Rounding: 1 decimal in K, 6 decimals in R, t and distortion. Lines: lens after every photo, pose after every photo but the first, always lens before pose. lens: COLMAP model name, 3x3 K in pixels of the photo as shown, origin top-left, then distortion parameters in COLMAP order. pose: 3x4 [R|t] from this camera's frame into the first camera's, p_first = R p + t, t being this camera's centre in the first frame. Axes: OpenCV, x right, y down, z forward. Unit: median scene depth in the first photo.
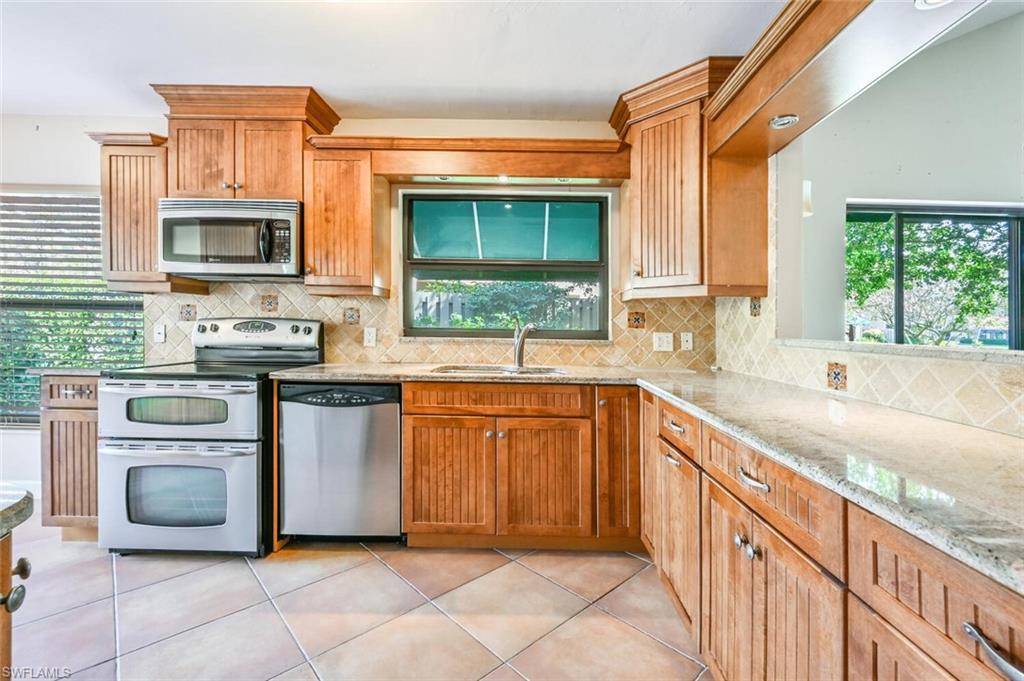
lens RADIAL K [[428.0, 0, 514.9], [0, 428.0, 334.2], [0, 0, 1]] dist [0.000157, -0.000238]
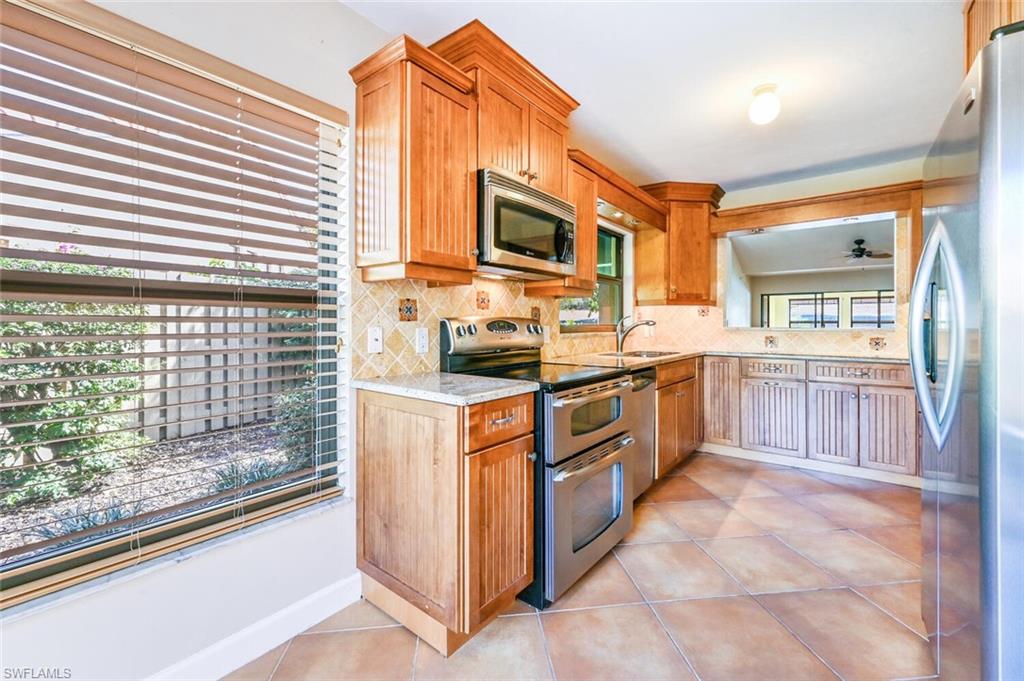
lens RADIAL K [[428.0, 0, 519.2], [0, 428.0, 326.7], [0, 0, 1]] dist [0.000157, -0.000238]
pose [[0.620257, -0.025919, 0.783970, -1.416207], [0.010755, 0.999641, 0.024540, -0.043609], [-0.784325, -0.006789, 0.620313, 0.462160]]
